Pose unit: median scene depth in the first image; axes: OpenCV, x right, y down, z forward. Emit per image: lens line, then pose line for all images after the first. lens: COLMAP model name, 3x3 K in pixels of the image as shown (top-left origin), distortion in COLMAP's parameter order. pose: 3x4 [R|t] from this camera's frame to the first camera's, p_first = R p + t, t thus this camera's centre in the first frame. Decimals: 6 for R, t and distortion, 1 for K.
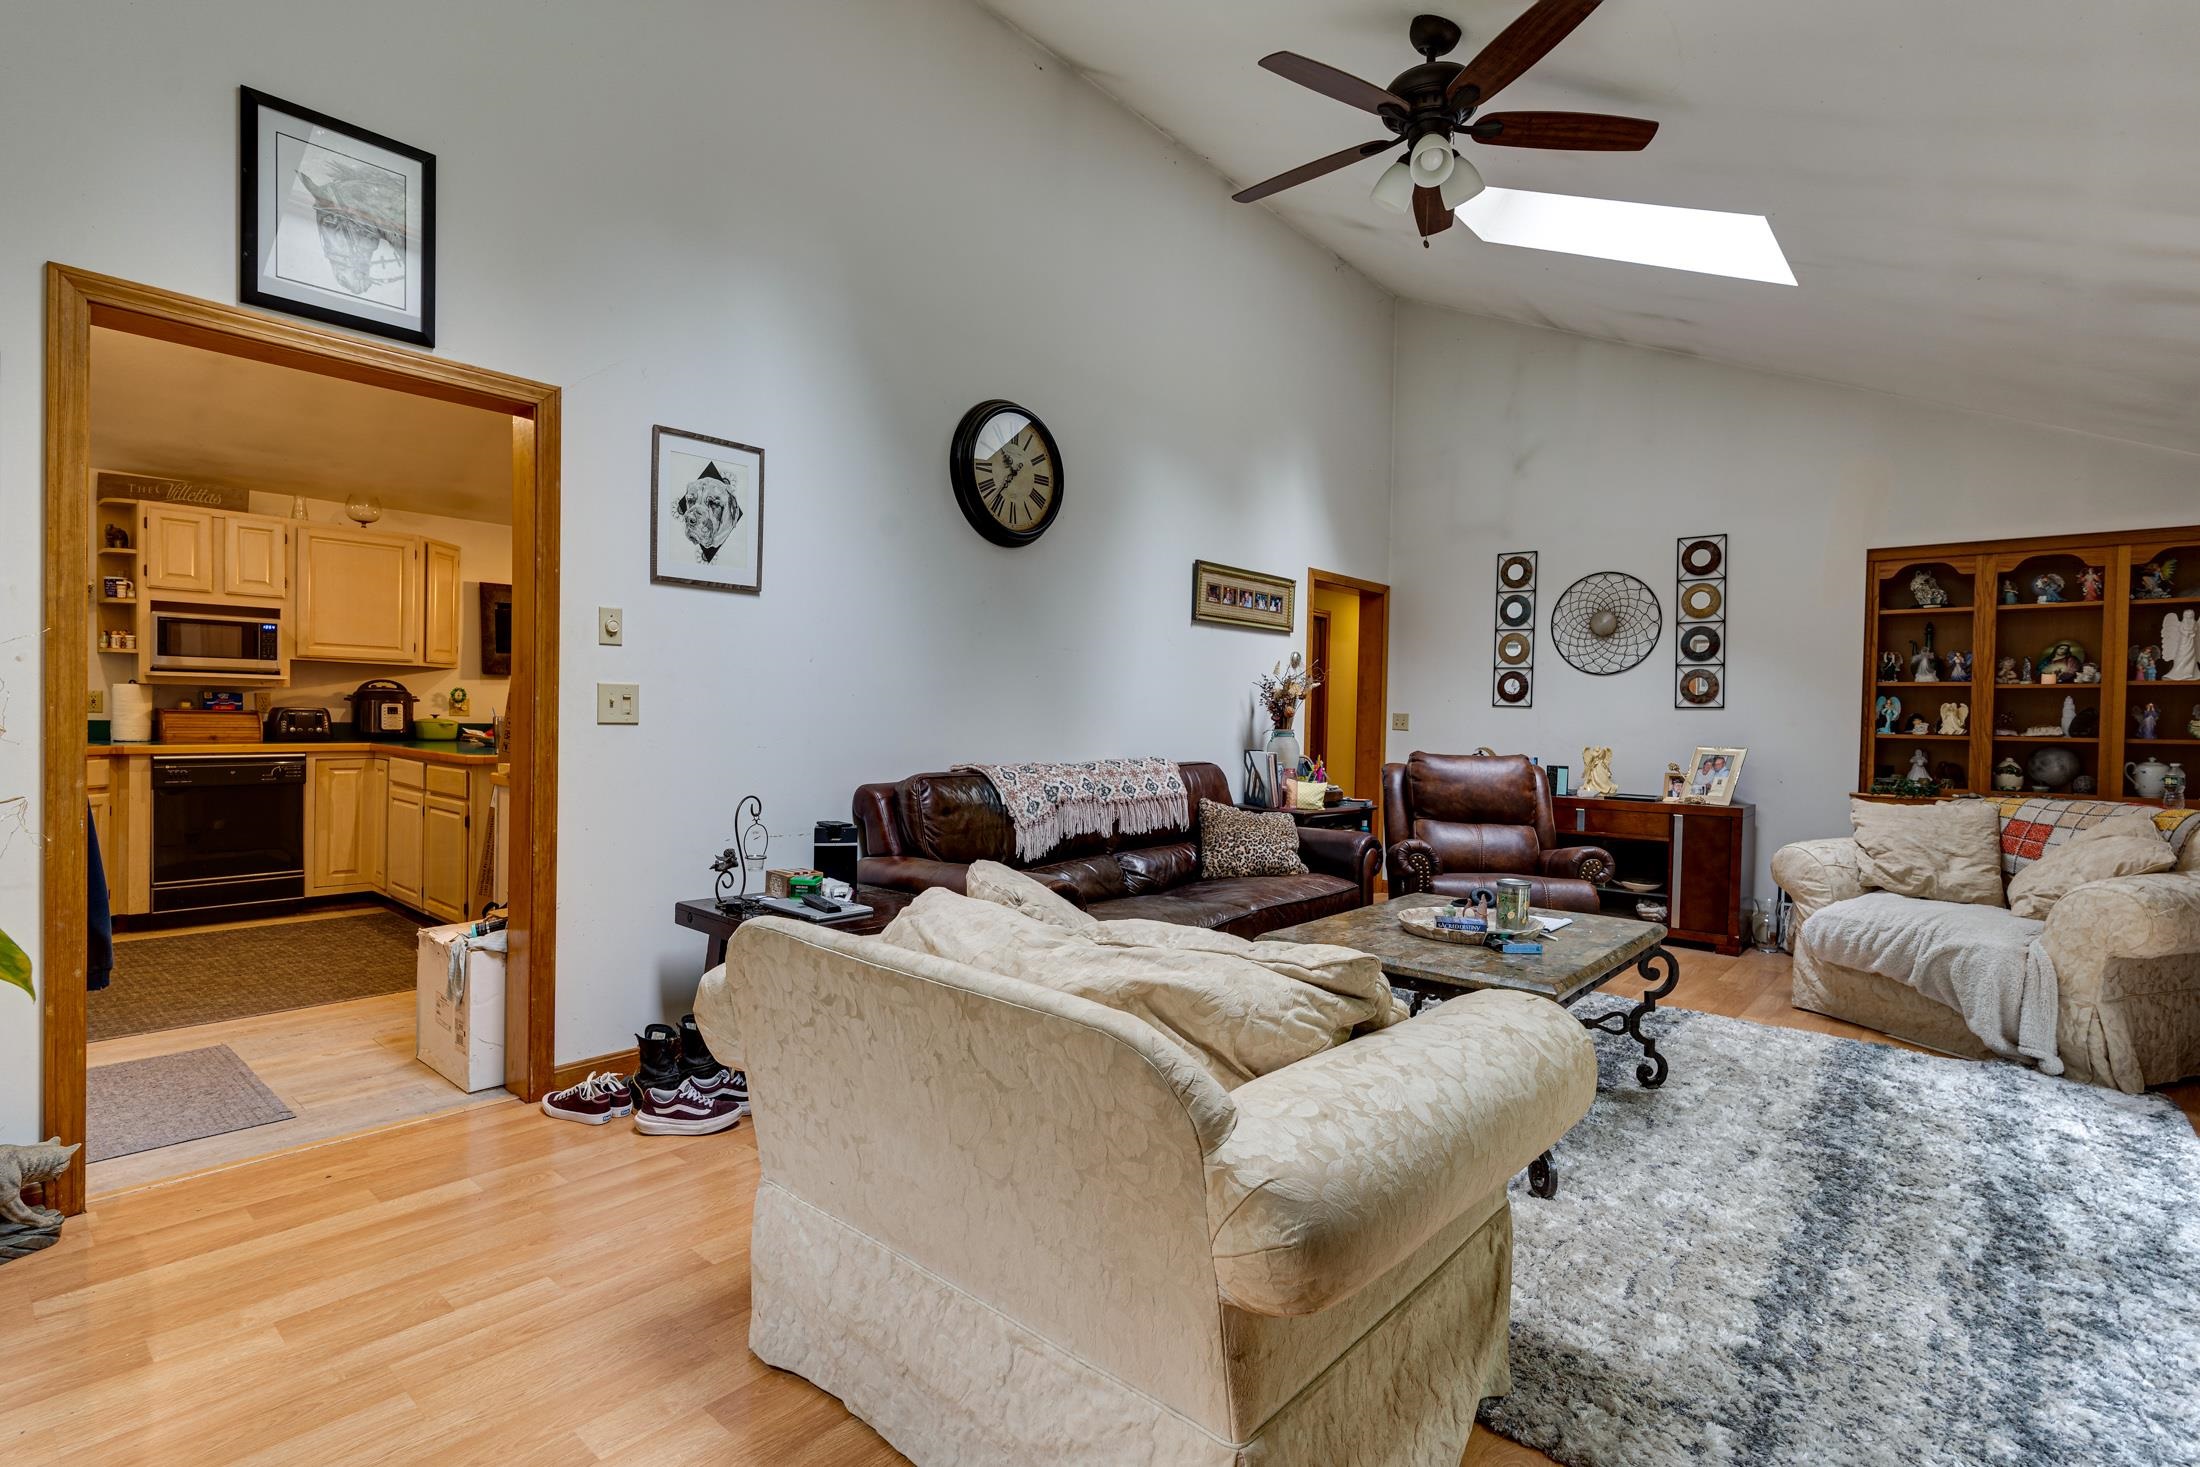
lens RADIAL K [[1048.4, 0, 1102.7], [0, 1048.4, 733.5], [0, 0, 1]] dist [0.002235, -0.000325]
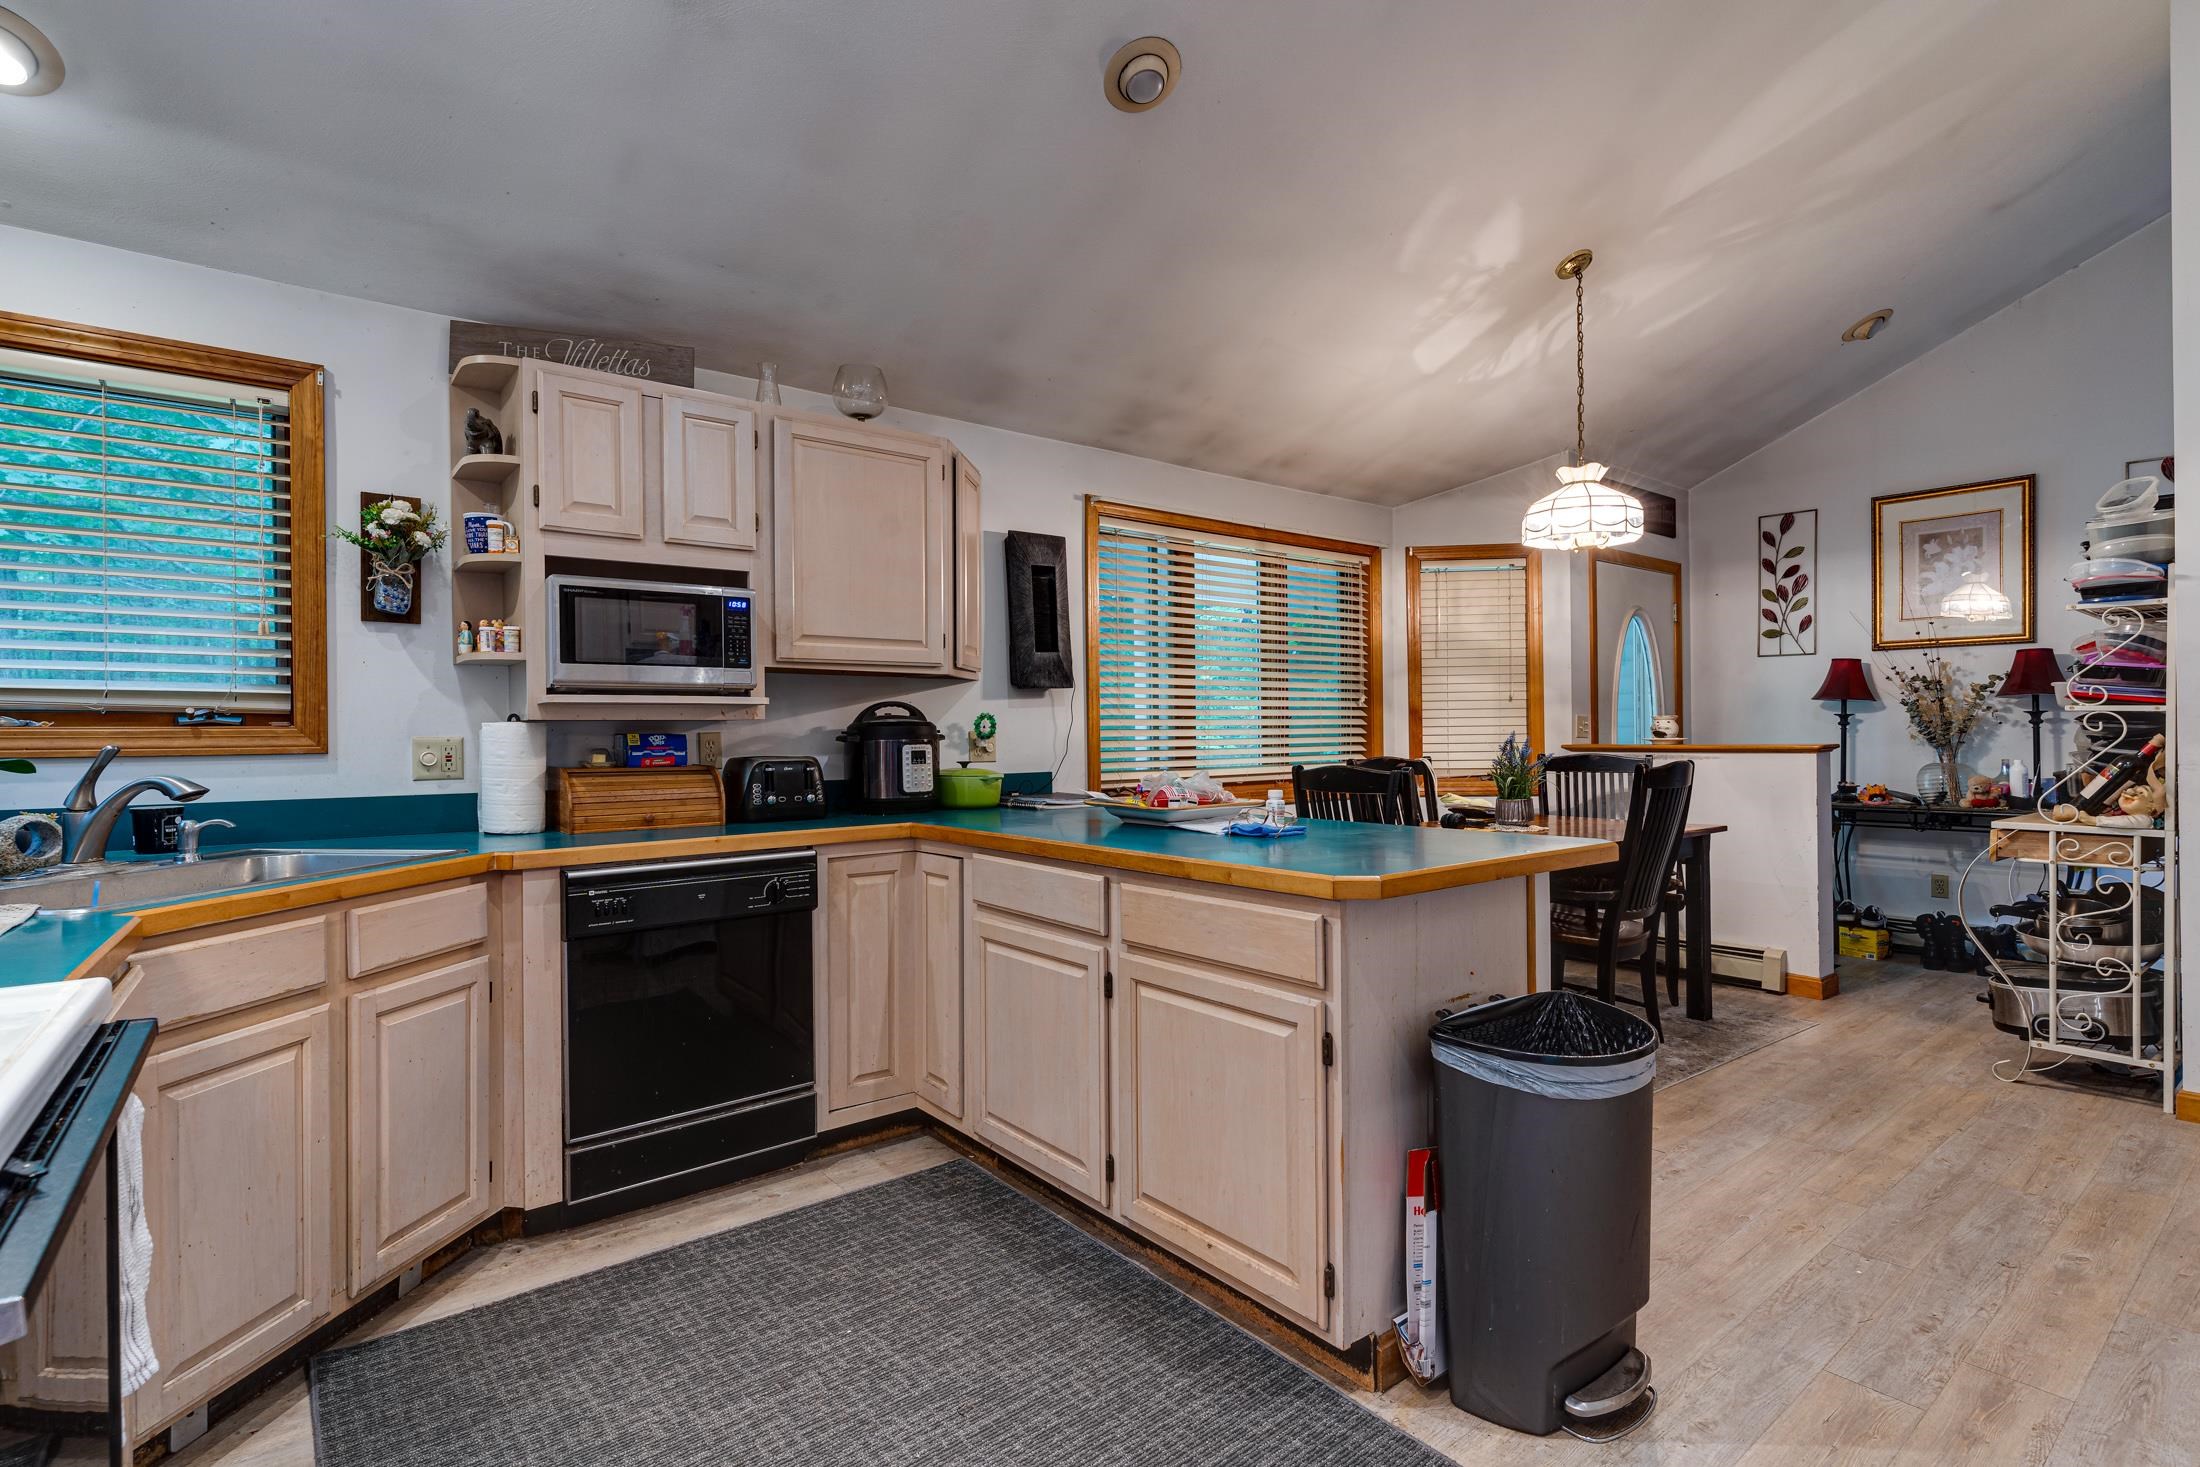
lens RADIAL K [[1048.4, 0, 1105.8], [0, 1048.4, 734.0], [0, 0, 1]] dist [0.002235, -0.000325]
pose [[0.982814, -0.034113, -0.181418, -0.524485], [0.030552, 0.999282, -0.022387, -0.020173], [0.182051, 0.016460, 0.983151, 0.526275]]
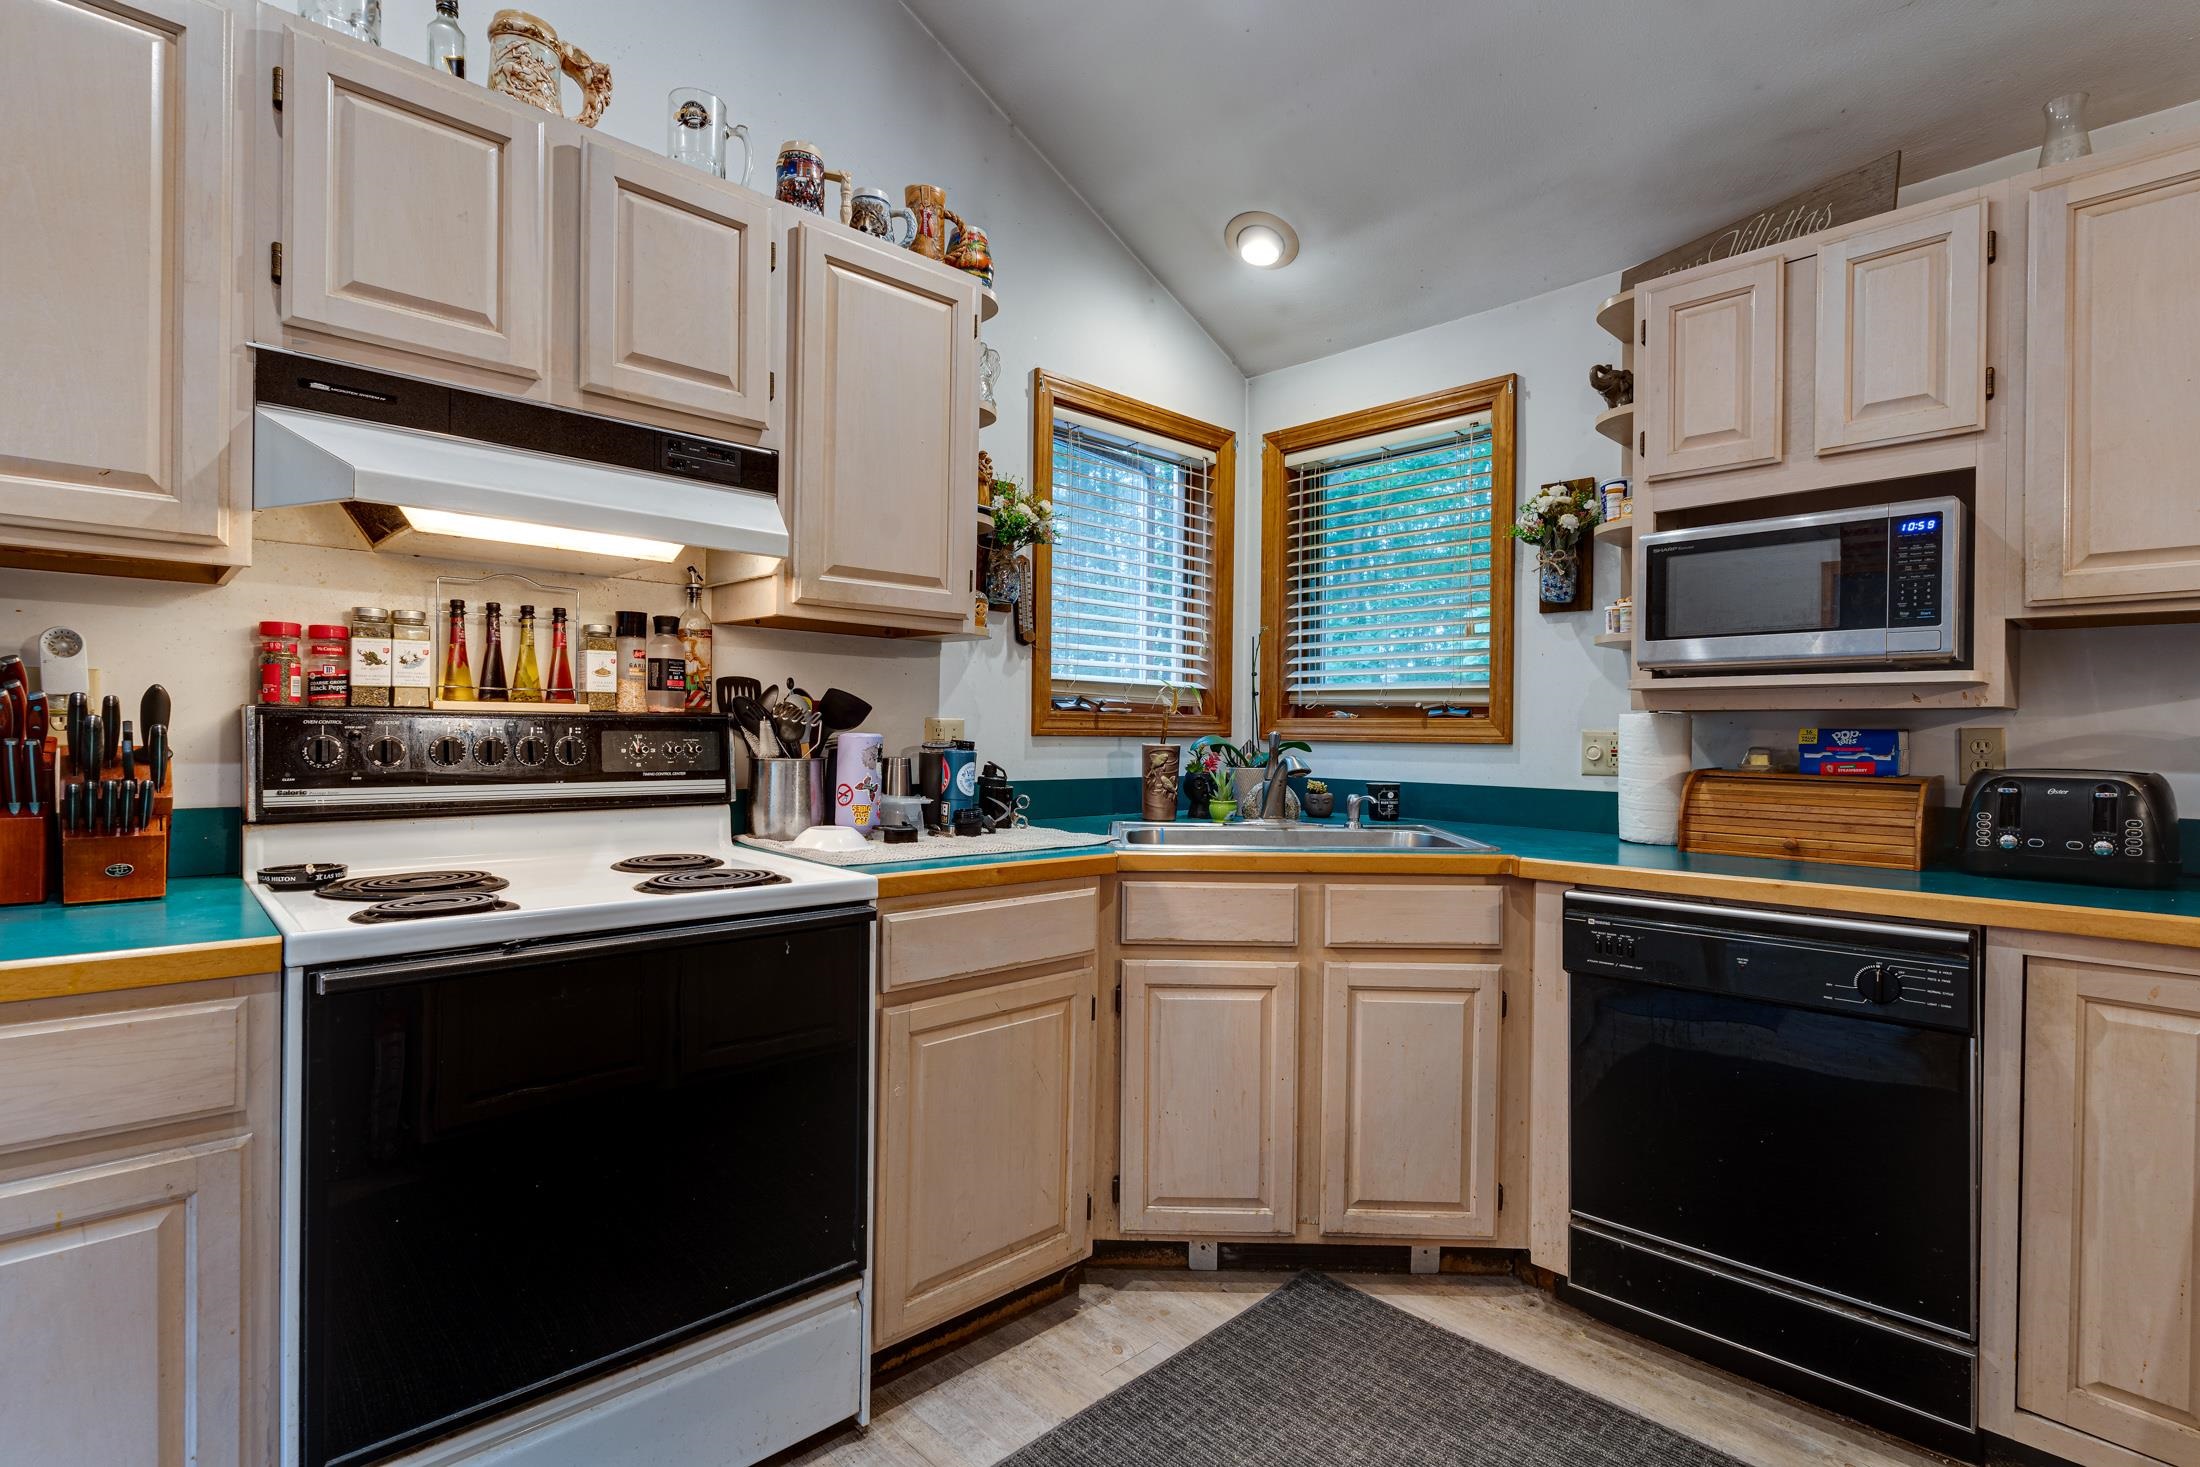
lens RADIAL K [[1048.4, 0, 1095.4], [0, 1048.4, 735.2], [0, 0, 1]] dist [0.002235, -0.000325]
pose [[-0.092949, -0.020553, -0.995459, -0.445151], [-0.029279, 0.999411, -0.017901, -0.022324], [0.995240, 0.027482, -0.093496, 0.777679]]
